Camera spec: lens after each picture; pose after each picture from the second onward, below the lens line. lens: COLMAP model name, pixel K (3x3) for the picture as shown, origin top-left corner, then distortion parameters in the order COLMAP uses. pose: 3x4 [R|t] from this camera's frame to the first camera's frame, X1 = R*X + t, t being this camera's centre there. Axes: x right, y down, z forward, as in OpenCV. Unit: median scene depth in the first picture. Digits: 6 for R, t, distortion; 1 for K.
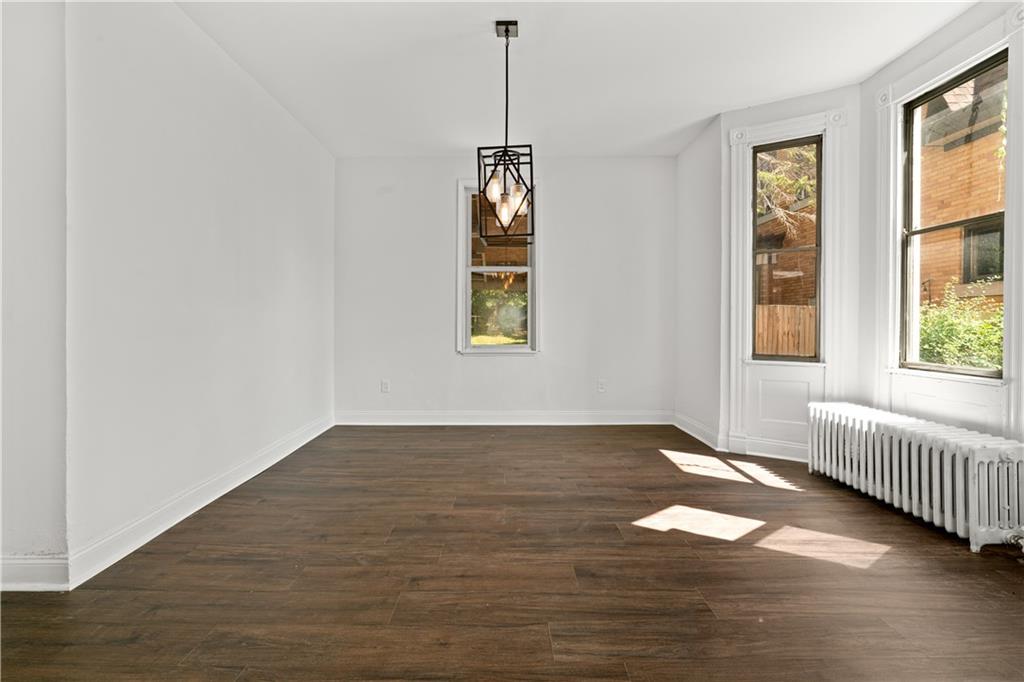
lens RADIAL K [[488.6, 0, 505.6], [0, 488.6, 325.8], [0, 0, 1]] dist [-0.009591, 0.000913]
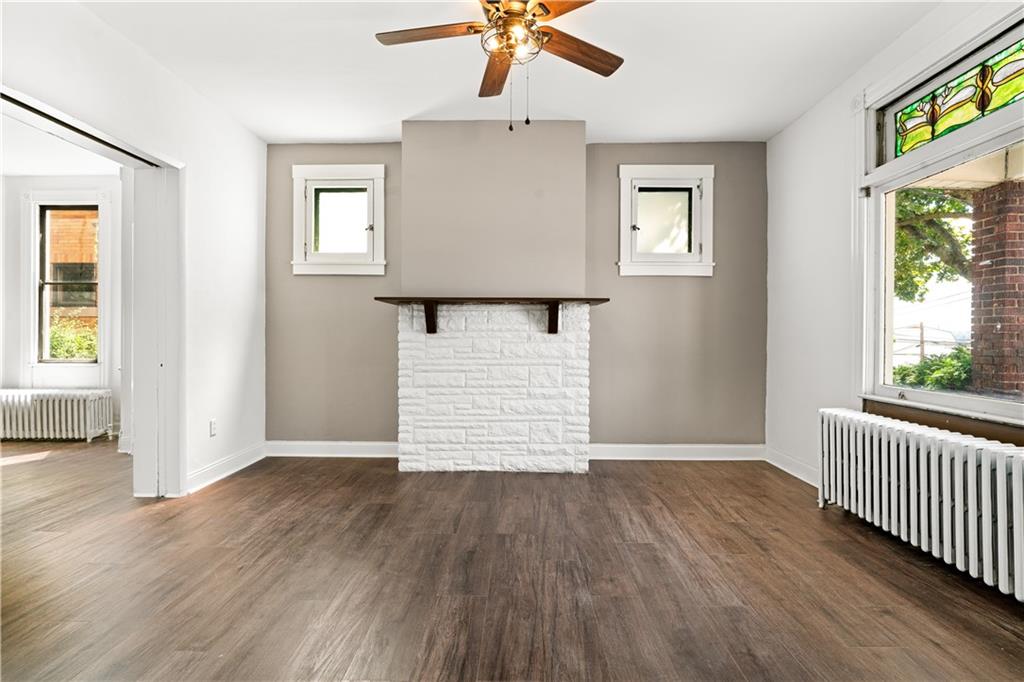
lens RADIAL K [[489.7, 0, 515.2], [0, 489.7, 338.4], [0, 0, 1]] dist [-0.015152, 0.005677]
pose [[0.015636, -0.002585, 0.999874, -0.888206], [0.002259, 0.999994, 0.002550, 0.001336], [-0.999875, 0.002219, 0.015642, -0.713096]]
